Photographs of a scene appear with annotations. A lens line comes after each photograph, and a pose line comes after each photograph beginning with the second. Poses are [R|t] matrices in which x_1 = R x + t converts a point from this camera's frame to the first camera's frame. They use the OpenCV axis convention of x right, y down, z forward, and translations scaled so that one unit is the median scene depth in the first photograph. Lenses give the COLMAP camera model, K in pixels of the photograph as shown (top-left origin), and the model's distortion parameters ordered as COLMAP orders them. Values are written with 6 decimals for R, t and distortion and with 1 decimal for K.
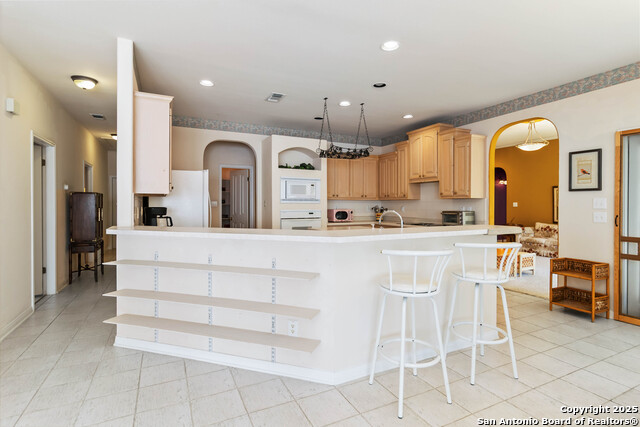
lens RADIAL K [[324.1, 0, 327.2], [0, 324.1, 210.5], [0, 0, 1]] dist [0.001042, 0.000266]
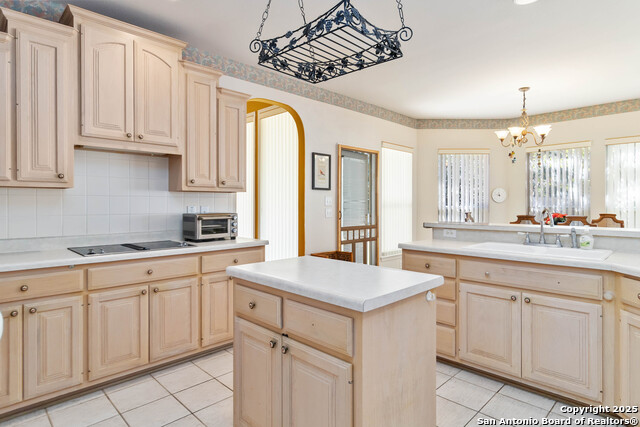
lens RADIAL K [[350.8, 0, 320.3], [0, 350.8, 203.3], [0, 0, 1]] dist [-0.000237, -0.000108]
pose [[-0.303206, -0.002711, 0.952921, -0.256232], [0.017730, 0.999807, 0.008486, -0.018307], [-0.952760, 0.019468, -0.303099, 1.016716]]
